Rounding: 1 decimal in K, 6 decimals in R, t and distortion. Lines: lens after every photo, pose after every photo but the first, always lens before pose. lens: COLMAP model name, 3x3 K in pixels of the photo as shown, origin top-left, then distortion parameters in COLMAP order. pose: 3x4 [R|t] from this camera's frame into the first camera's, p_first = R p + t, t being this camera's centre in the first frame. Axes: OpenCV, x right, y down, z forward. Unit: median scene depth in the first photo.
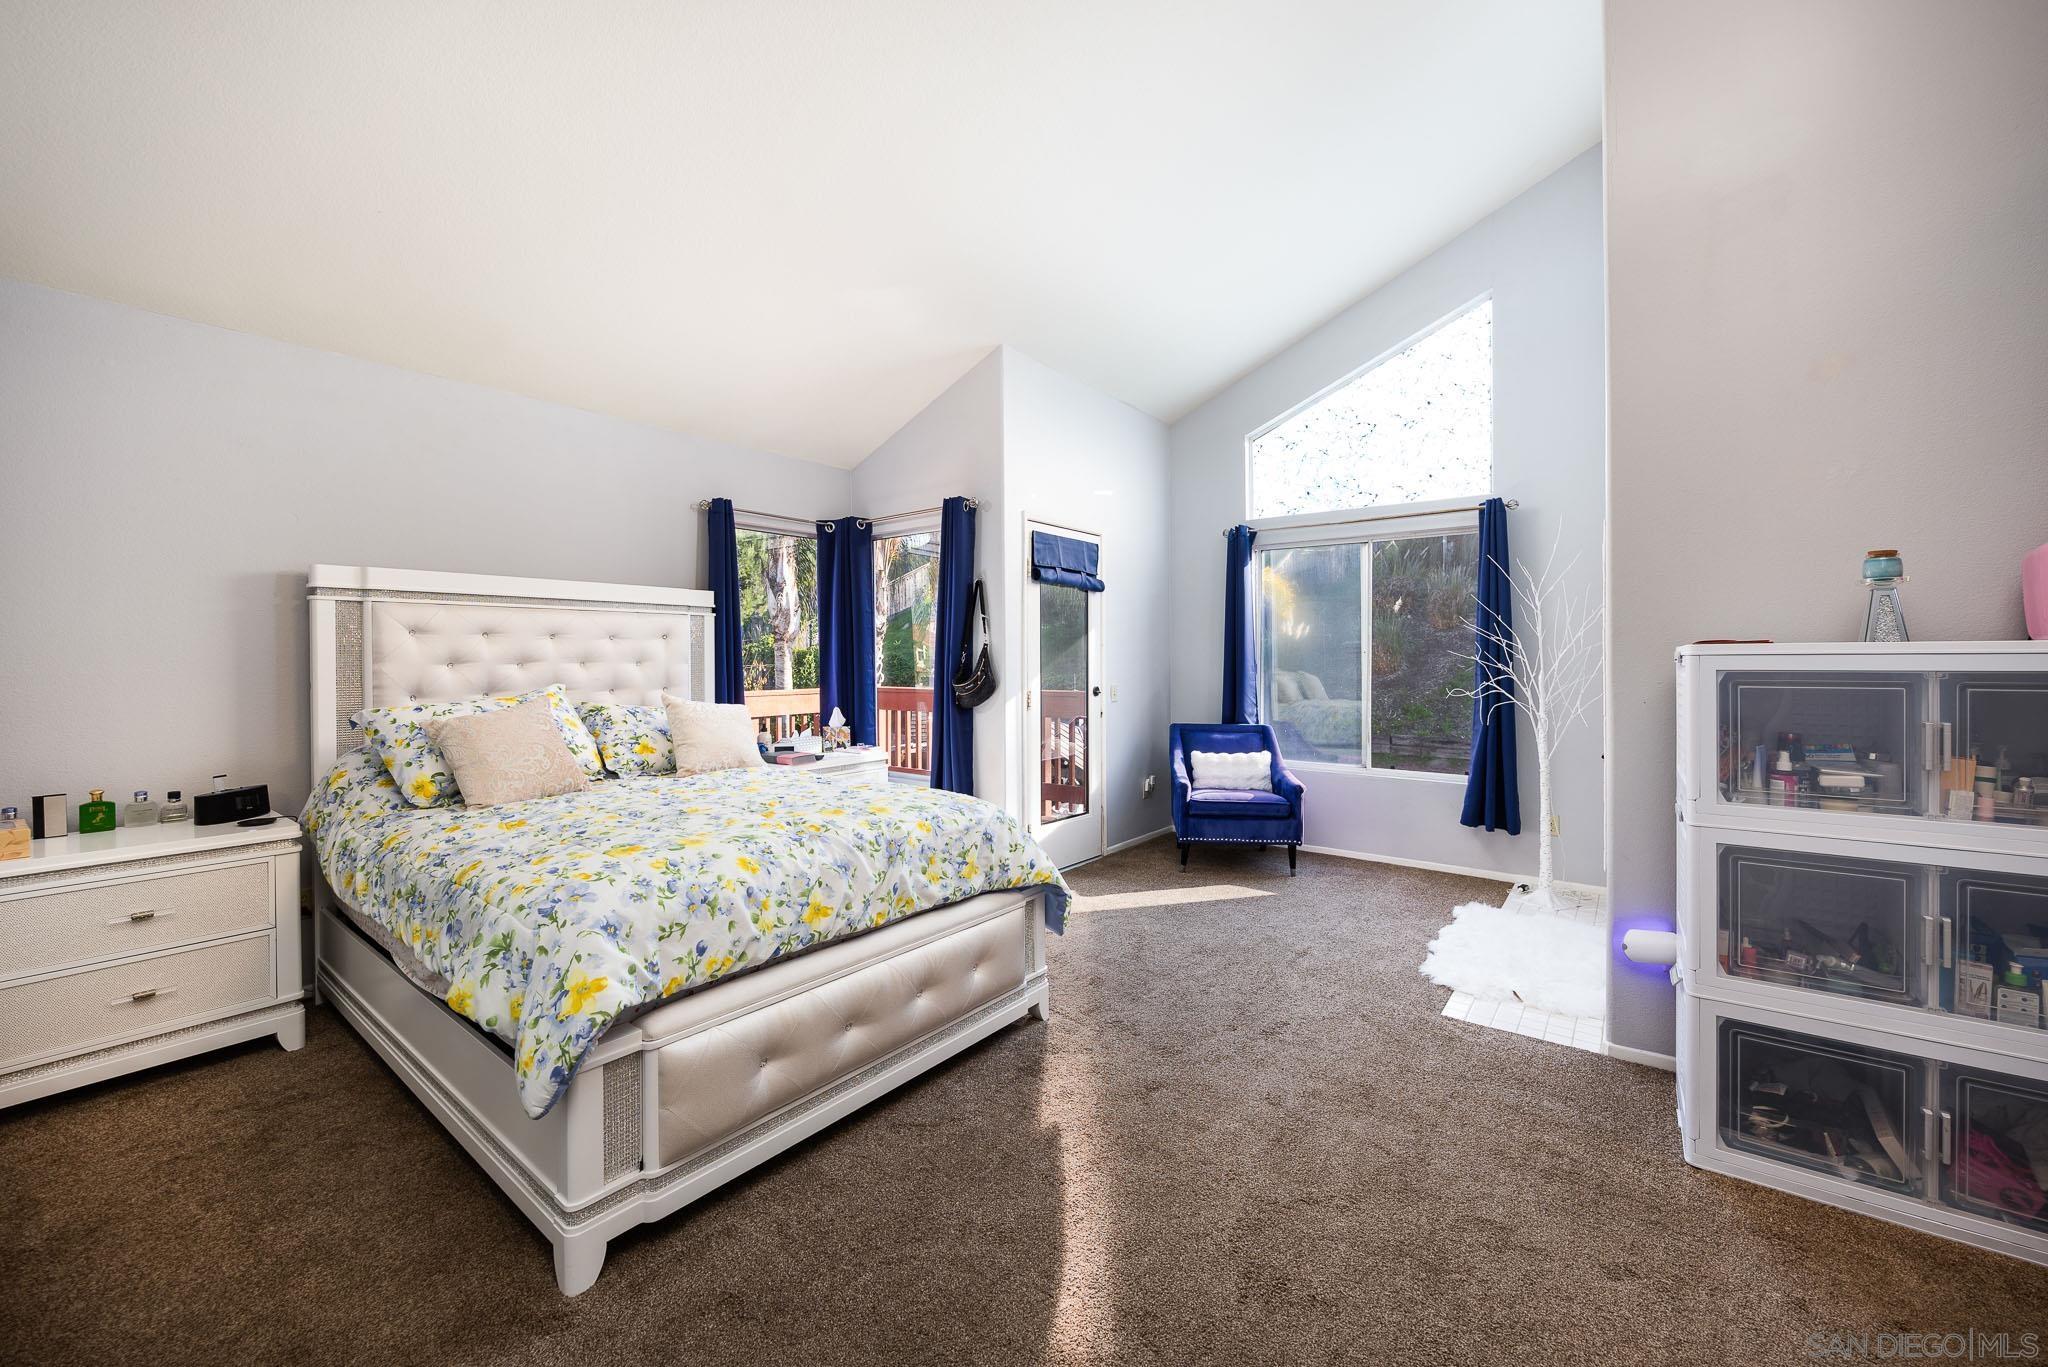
lens RADIAL K [[799.3, 0, 1039.6], [0, 799.3, 661.6], [0, 0, 1]] dist [-0.000565, 0.000779]
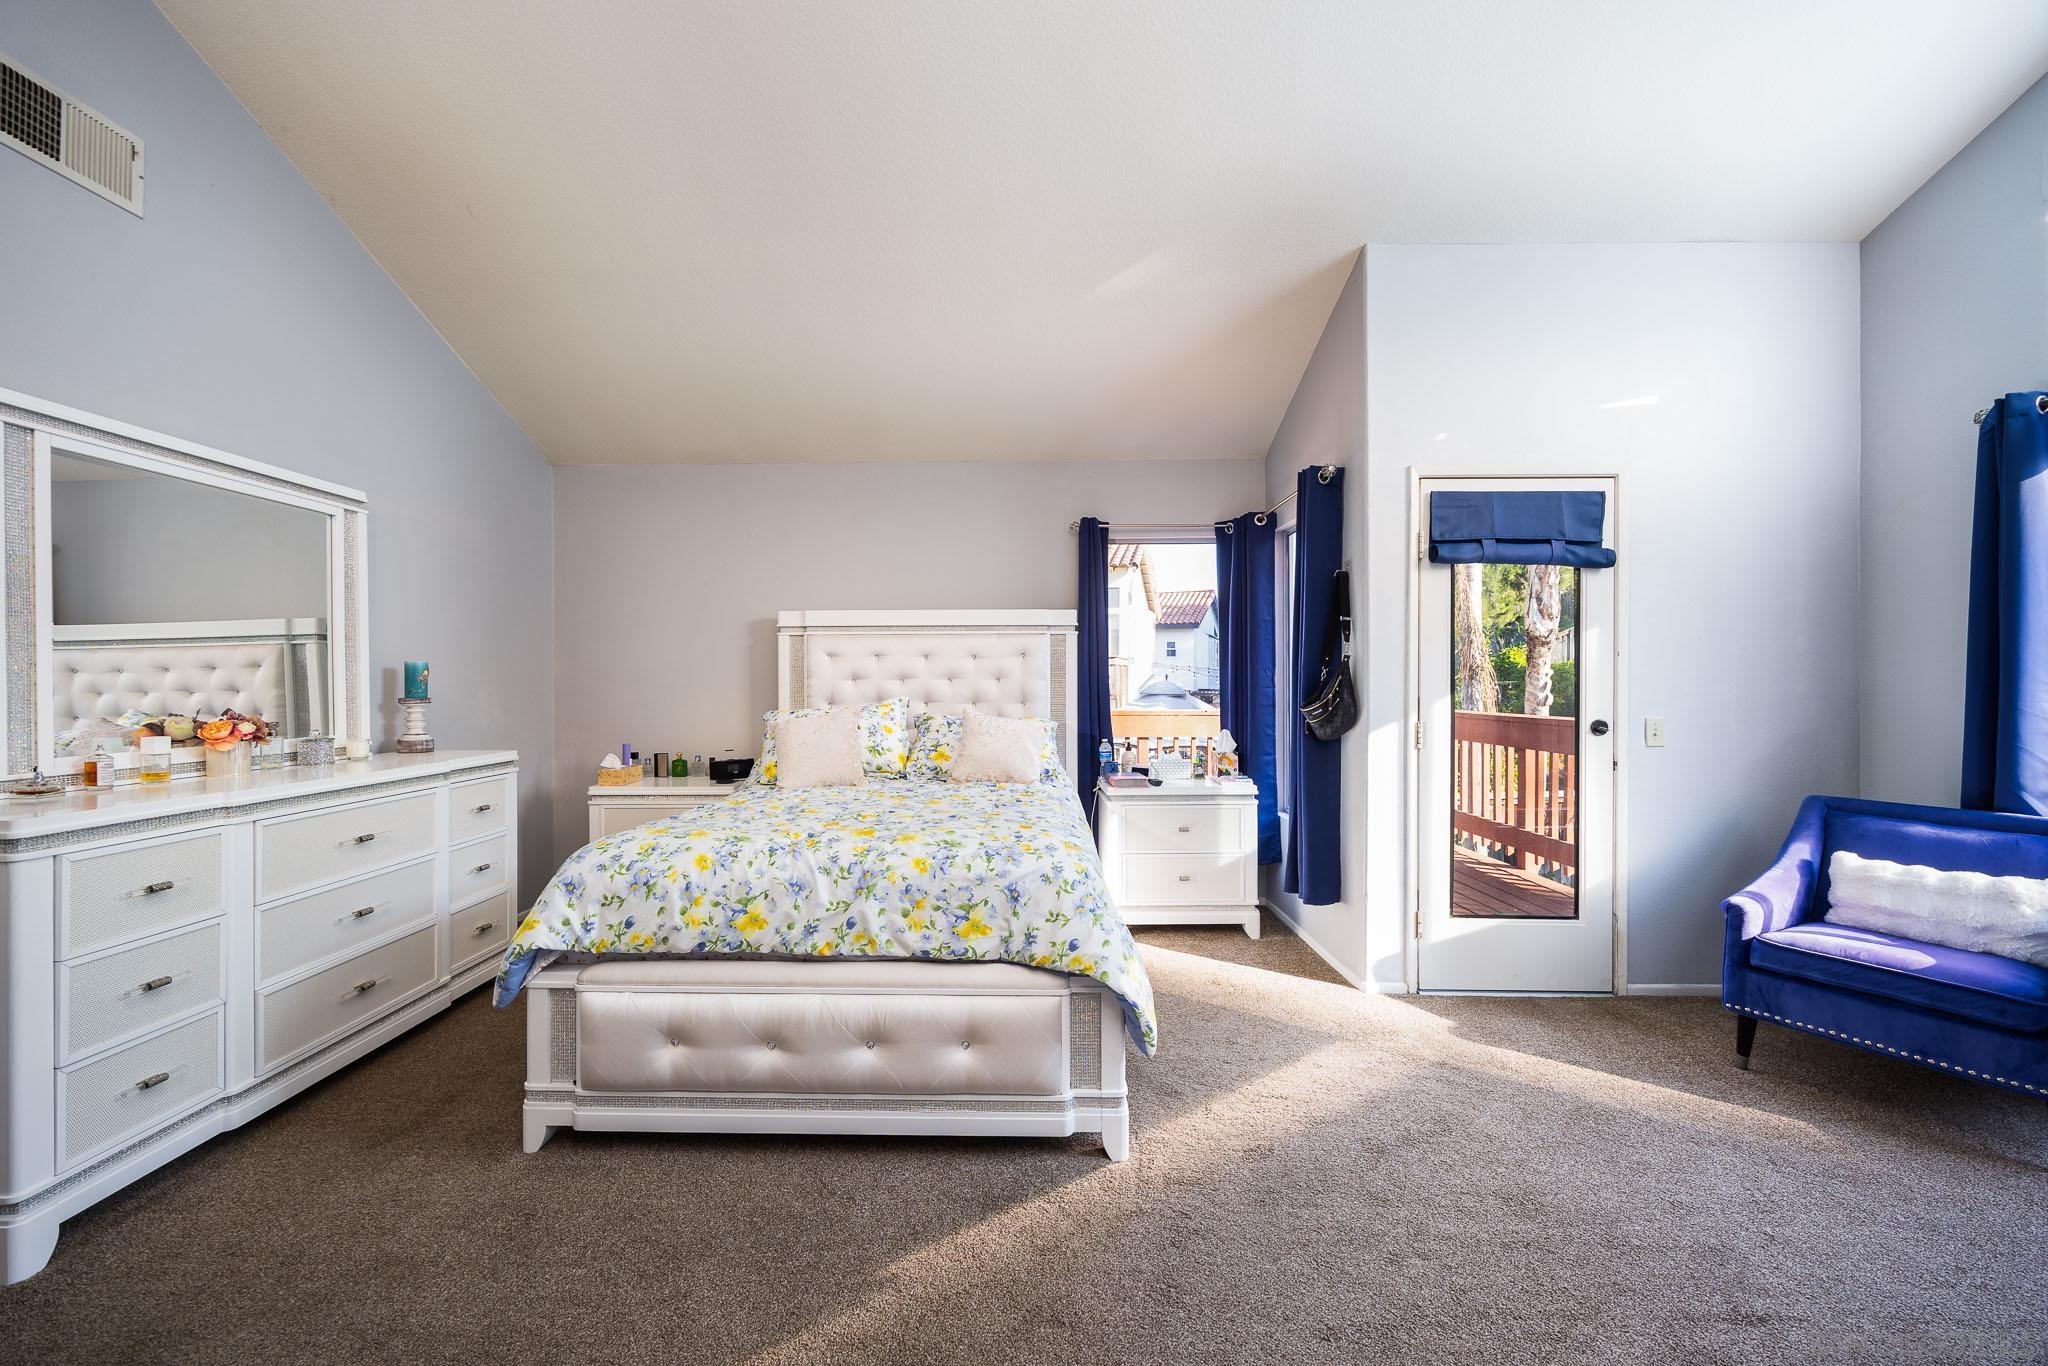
lens RADIAL K [[799.3, 0, 1024.9], [0, 799.3, 677.9], [0, 0, 1]] dist [-0.000565, 0.000779]
pose [[0.598645, 0.002675, -0.801010, 0.593689], [-0.002345, 0.999996, 0.001587, -0.003134], [0.801011, 0.000929, 0.598649, 0.522191]]
